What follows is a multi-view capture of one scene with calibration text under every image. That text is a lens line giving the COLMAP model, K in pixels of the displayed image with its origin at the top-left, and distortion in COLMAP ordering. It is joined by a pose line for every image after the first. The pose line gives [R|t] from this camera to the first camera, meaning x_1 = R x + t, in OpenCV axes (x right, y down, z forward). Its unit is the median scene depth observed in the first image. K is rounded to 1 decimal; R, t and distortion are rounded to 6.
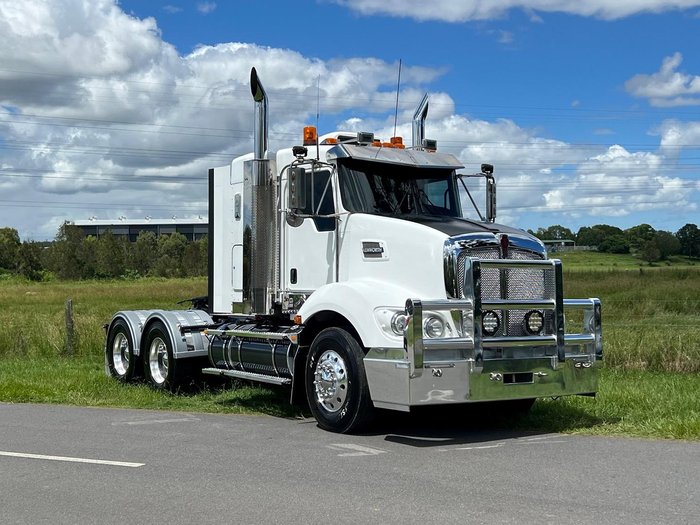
lens RADIAL K [[998.2, 0, 354.8], [0, 998.2, 260.4], [0, 0, 1]] dist [0.099081, 0.000000]
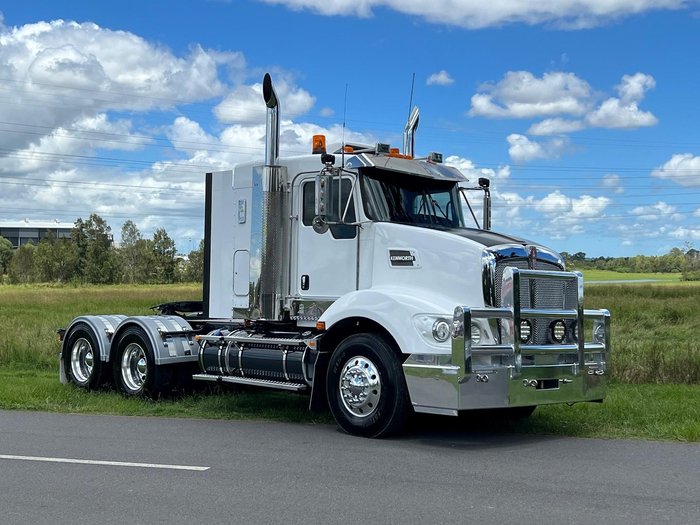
lens RADIAL K [[998.2, 0, 351.3], [0, 998.2, 270.1], [0, 0, 1]] dist [0.099081, 0.000000]
pose [[0.986648, 0.021717, 0.161412, -0.176171], [-0.021420, 0.999764, -0.003582, 0.005590], [-0.161452, 0.000077, 0.986881, 0.000868]]
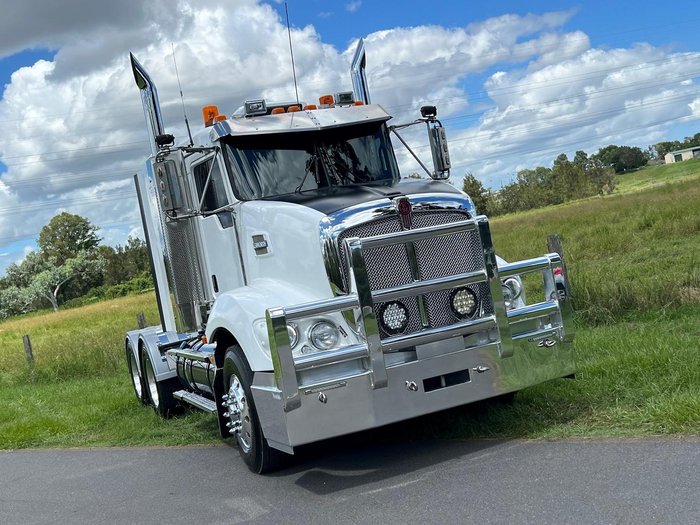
lens RADIAL K [[877.9, 0, 354.0], [0, 877.9, 258.9], [0, 0, 1]] dist [0.054496, 0.000000]
pose [[0.964362, -0.175548, -0.197959, 0.204850], [0.185170, 0.982216, 0.031039, -0.006543], [0.188990, -0.066589, 0.979719, 0.282016]]
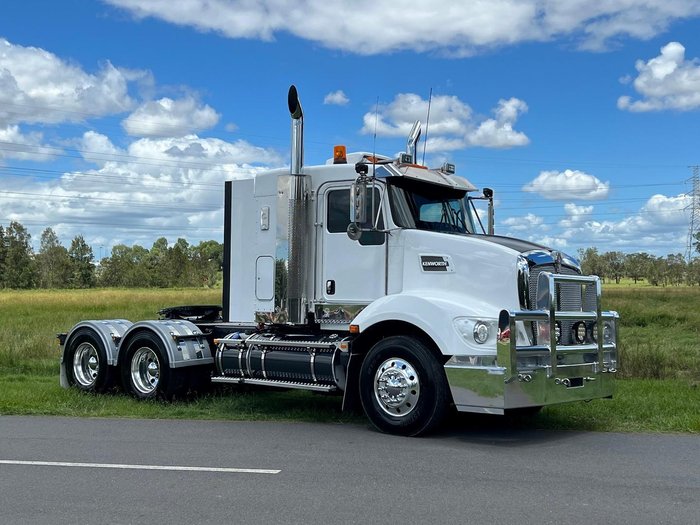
lens RADIAL K [[924.3, 0, 354.2], [0, 924.3, 264.5], [0, 0, 1]] dist [0.069135, 0.000000]
pose [[0.963255, 0.022601, 0.267637, -0.293866], [-0.018709, 0.999679, -0.017084, 0.007679], [-0.267937, 0.011449, 0.963368, 0.061860]]
